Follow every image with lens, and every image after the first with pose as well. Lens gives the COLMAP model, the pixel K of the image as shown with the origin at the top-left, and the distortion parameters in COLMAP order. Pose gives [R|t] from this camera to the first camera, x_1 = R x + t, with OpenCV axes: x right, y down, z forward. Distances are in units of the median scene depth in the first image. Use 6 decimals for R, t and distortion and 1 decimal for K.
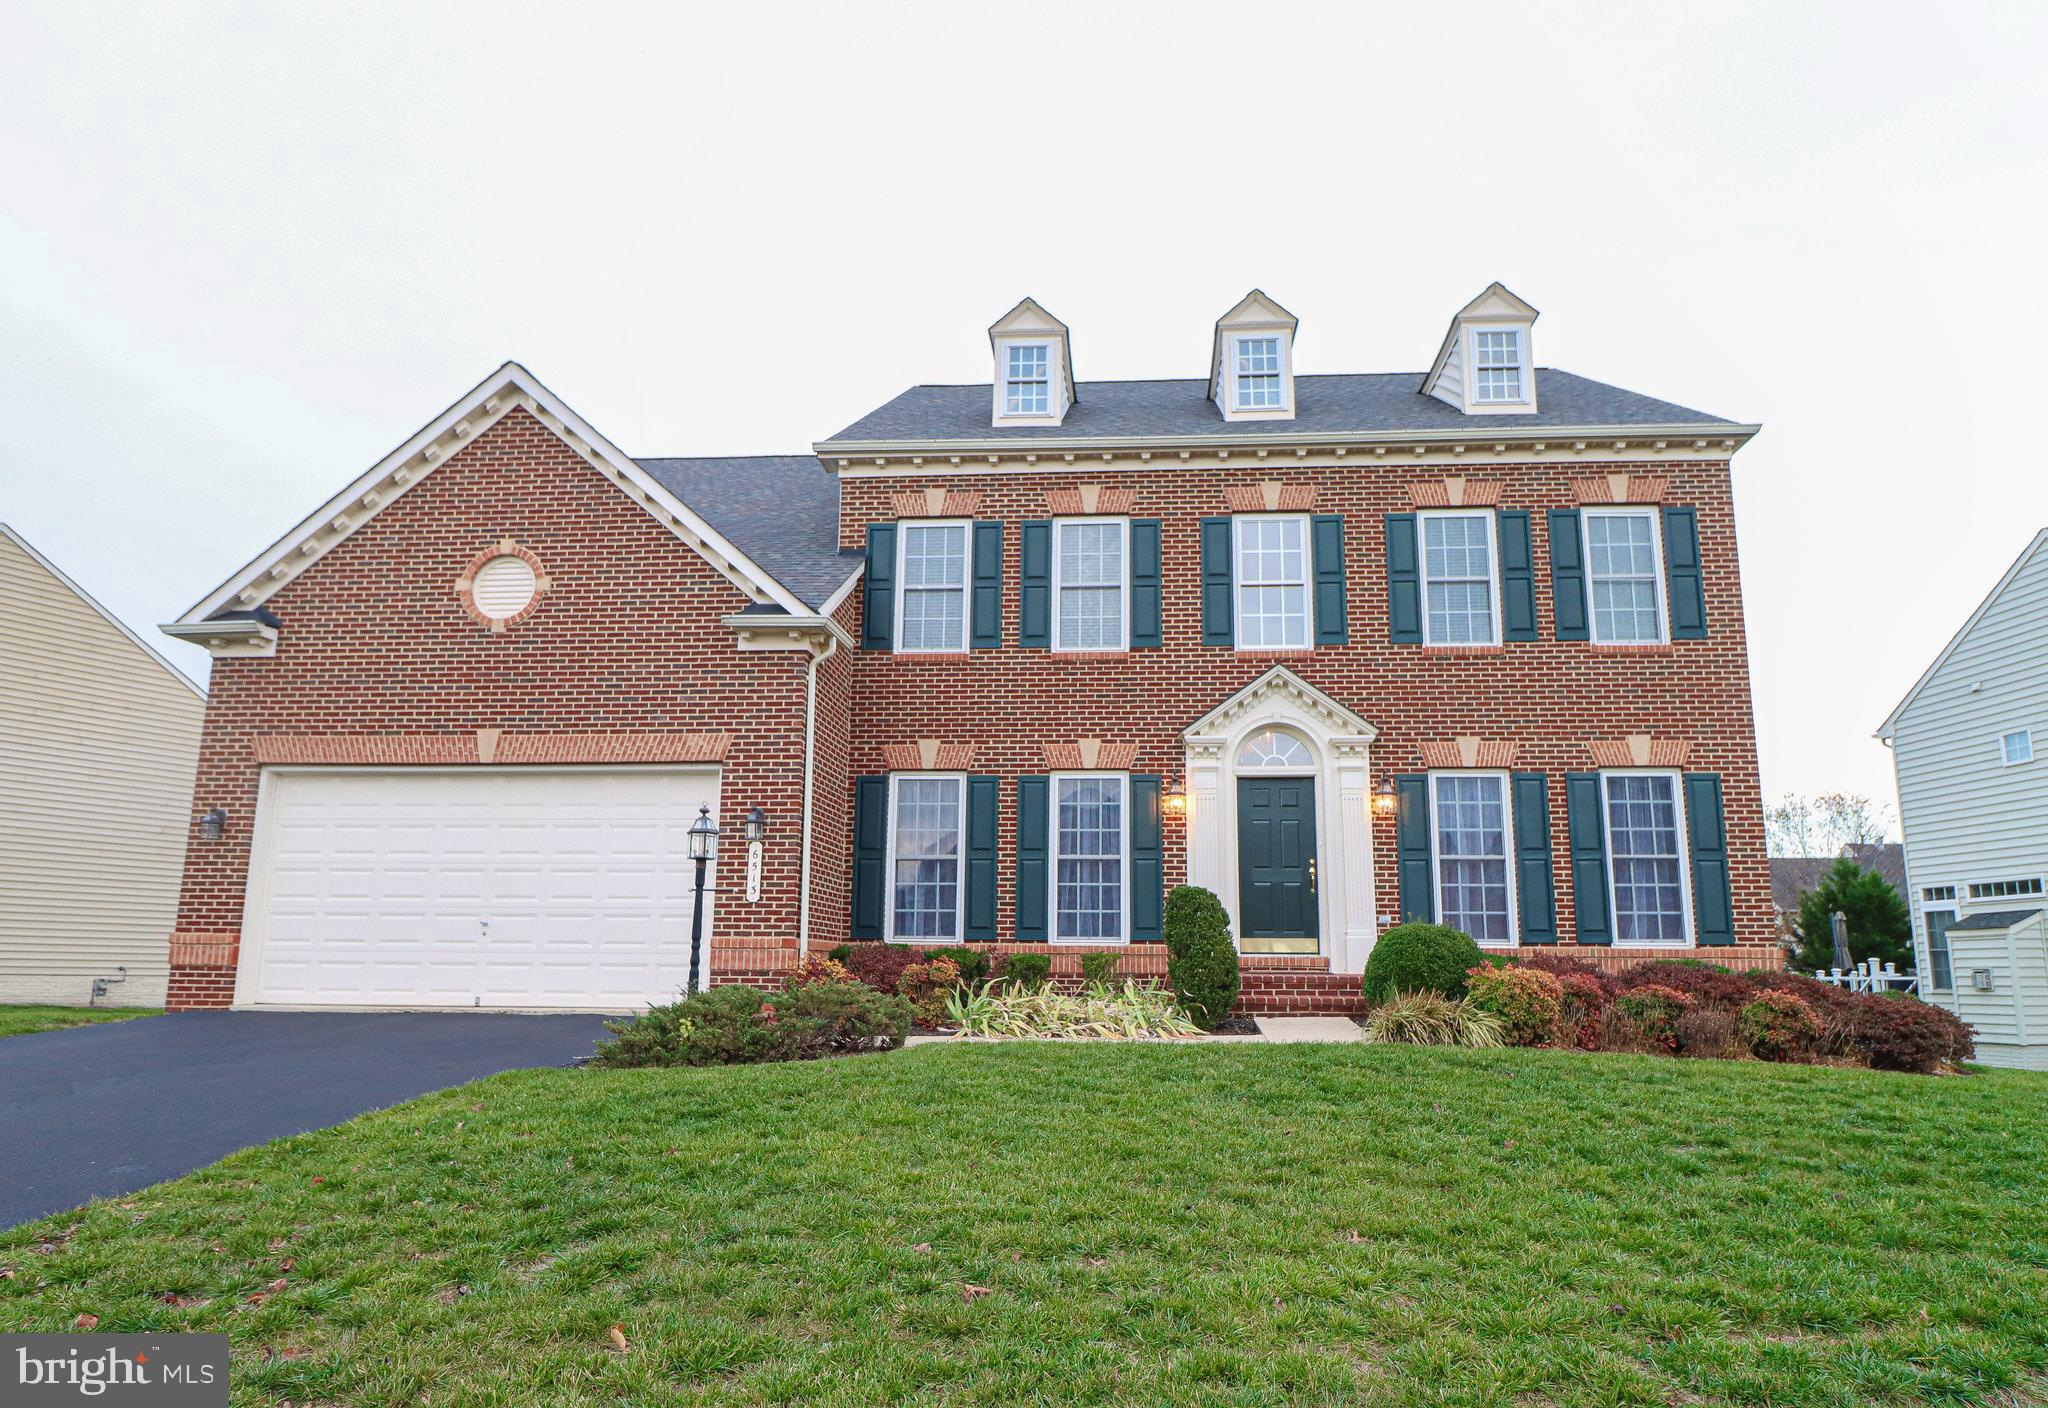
lens RADIAL K [[1192.1, 0, 1031.3], [0, 1192.1, 710.9], [0, 0, 1]] dist [-0.019311, 0.000343]
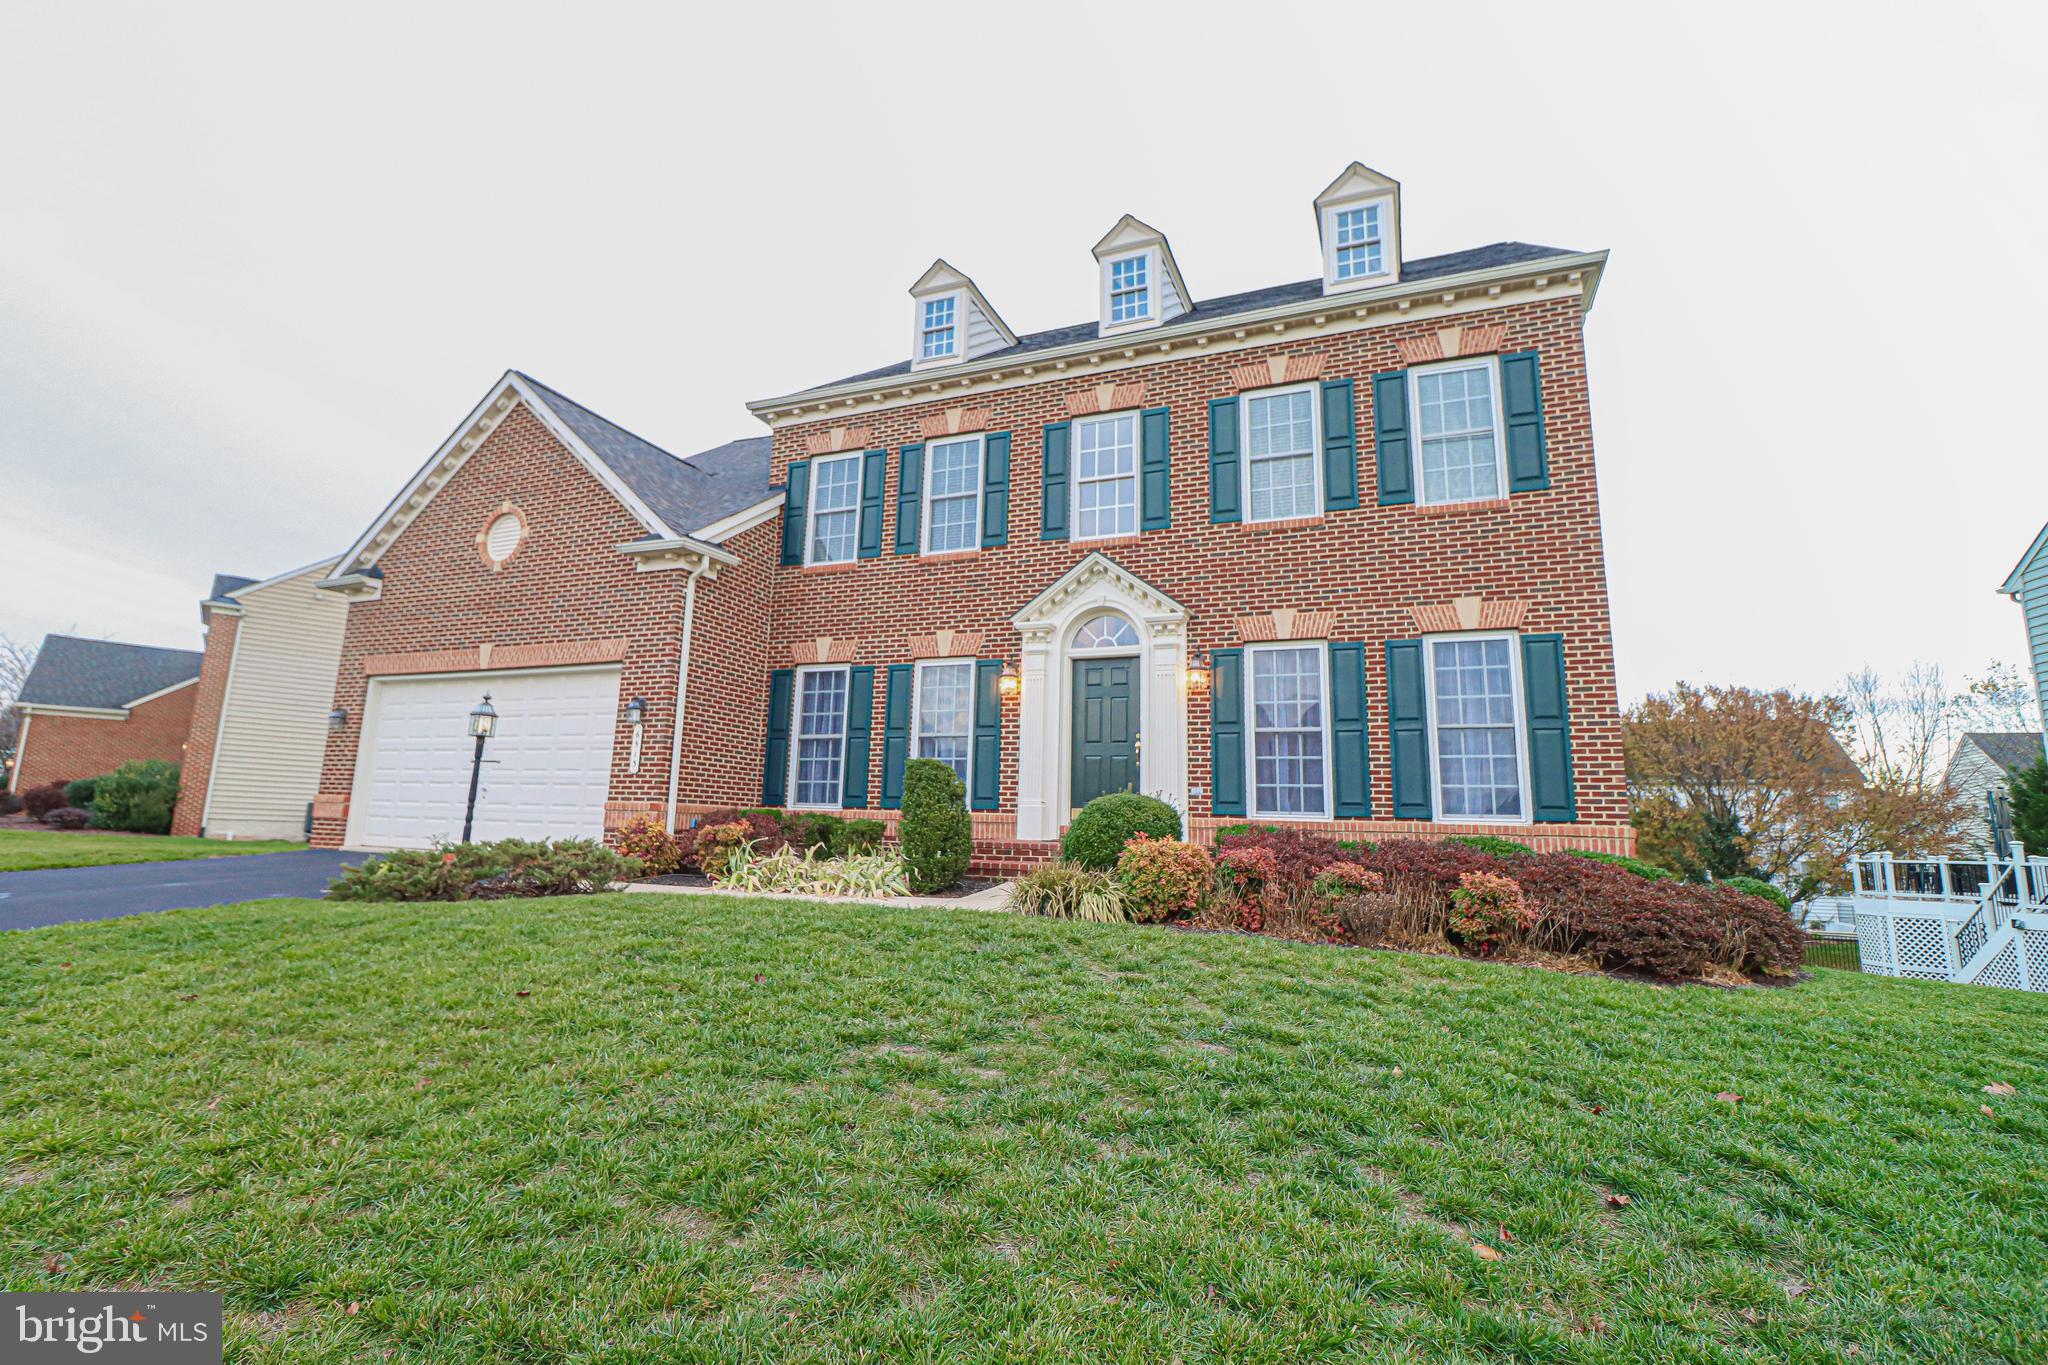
lens RADIAL K [[943.4, 0, 1001.9], [0, 943.4, 613.9], [0, 0, 1]] dist [-0.020247, -0.001005]
pose [[0.945405, -0.054778, -0.321261, 0.398317], [0.049000, 0.998459, -0.026049, 0.034749], [0.322192, 0.008885, 0.946632, 0.173352]]
